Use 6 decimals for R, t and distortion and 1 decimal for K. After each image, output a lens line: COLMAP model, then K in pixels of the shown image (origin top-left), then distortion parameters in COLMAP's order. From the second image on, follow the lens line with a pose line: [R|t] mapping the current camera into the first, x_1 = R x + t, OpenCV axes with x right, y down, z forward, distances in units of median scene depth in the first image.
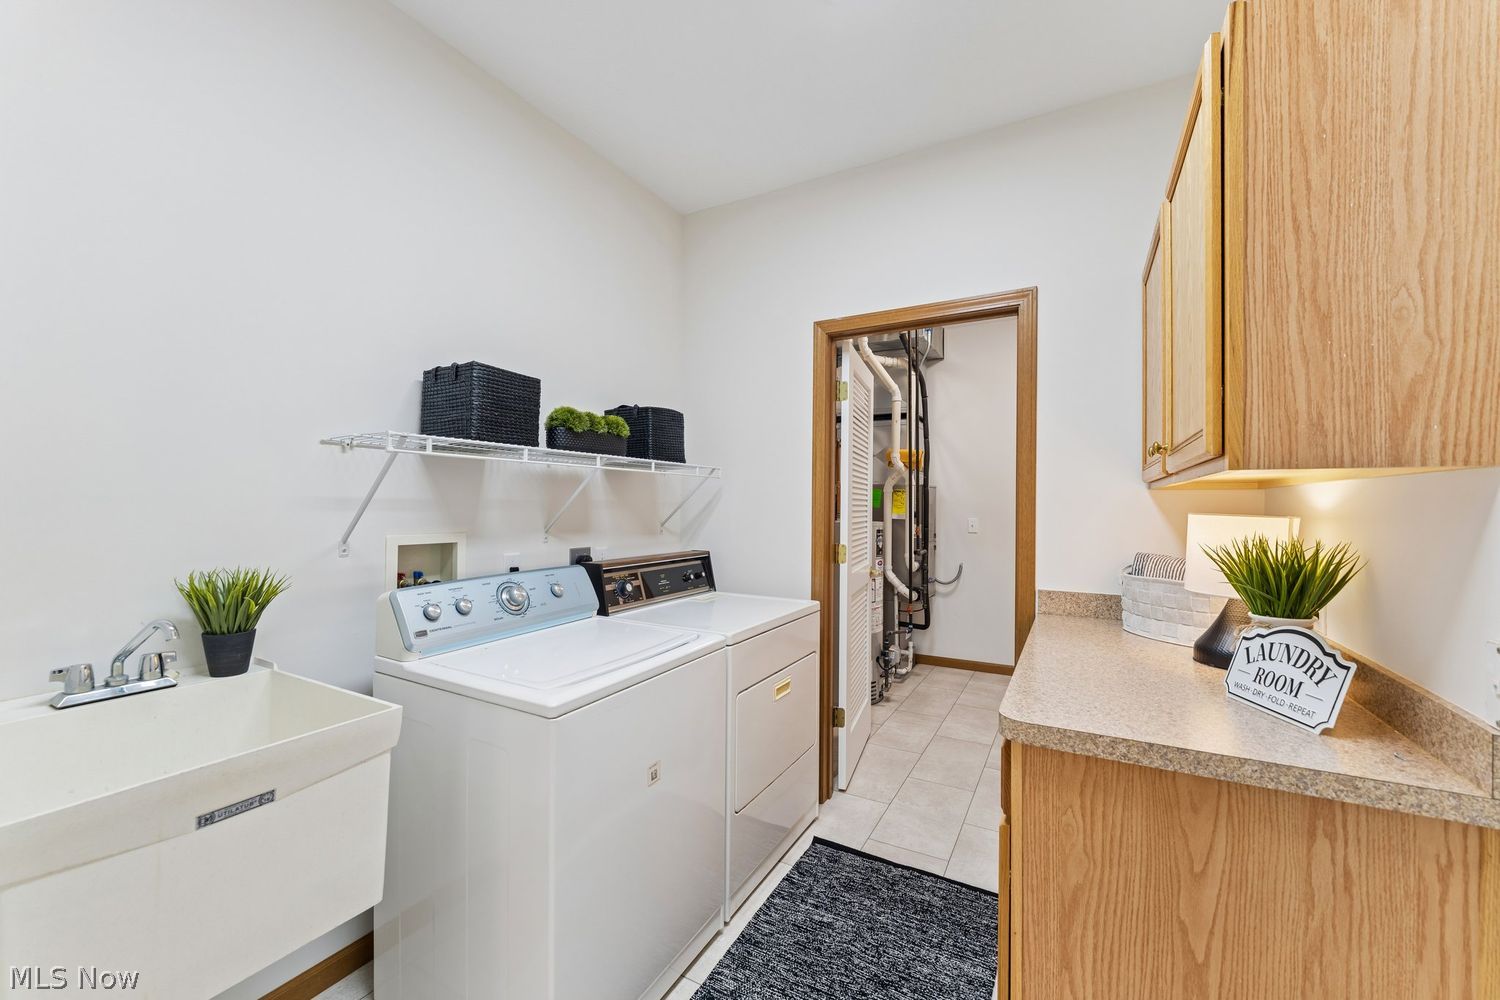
lens RADIAL K [[605.3, 0, 741.3], [0, 605.3, 503.5], [0, 0, 1]] dist [-0.002082, -0.000855]
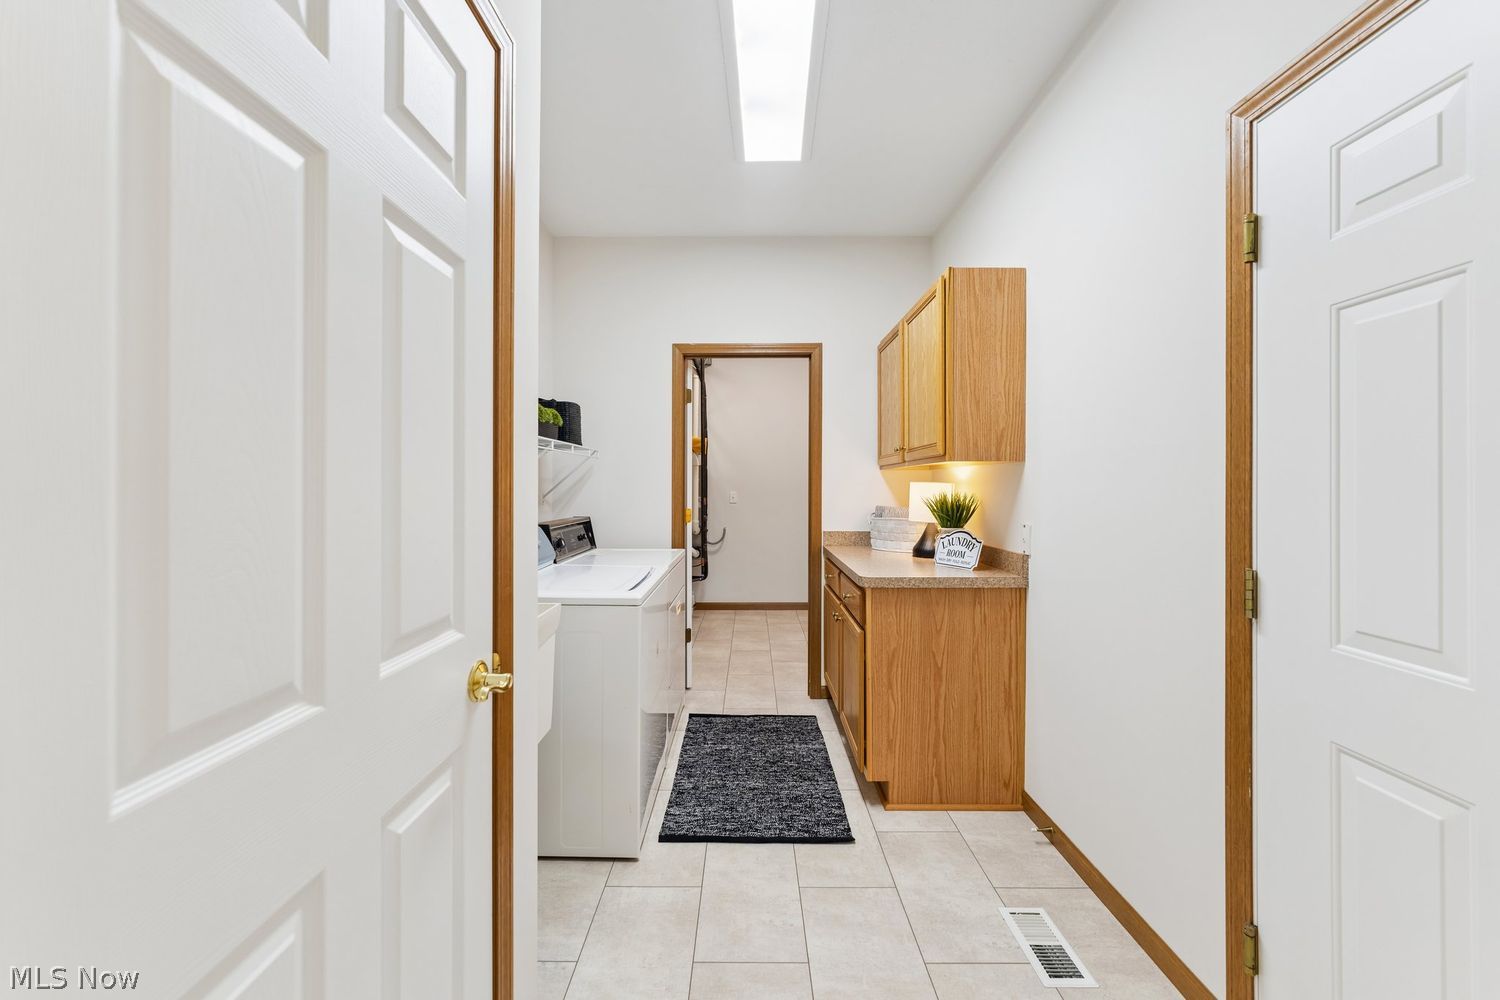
lens RADIAL K [[605.3, 0, 753.8], [0, 605.3, 488.4], [0, 0, 1]] dist [-0.002082, -0.000855]
pose [[0.873261, -0.006510, 0.487210, -0.789700], [0.002703, 0.999960, 0.008515, 0.023210], [-0.487246, -0.006119, 0.873243, -0.552687]]
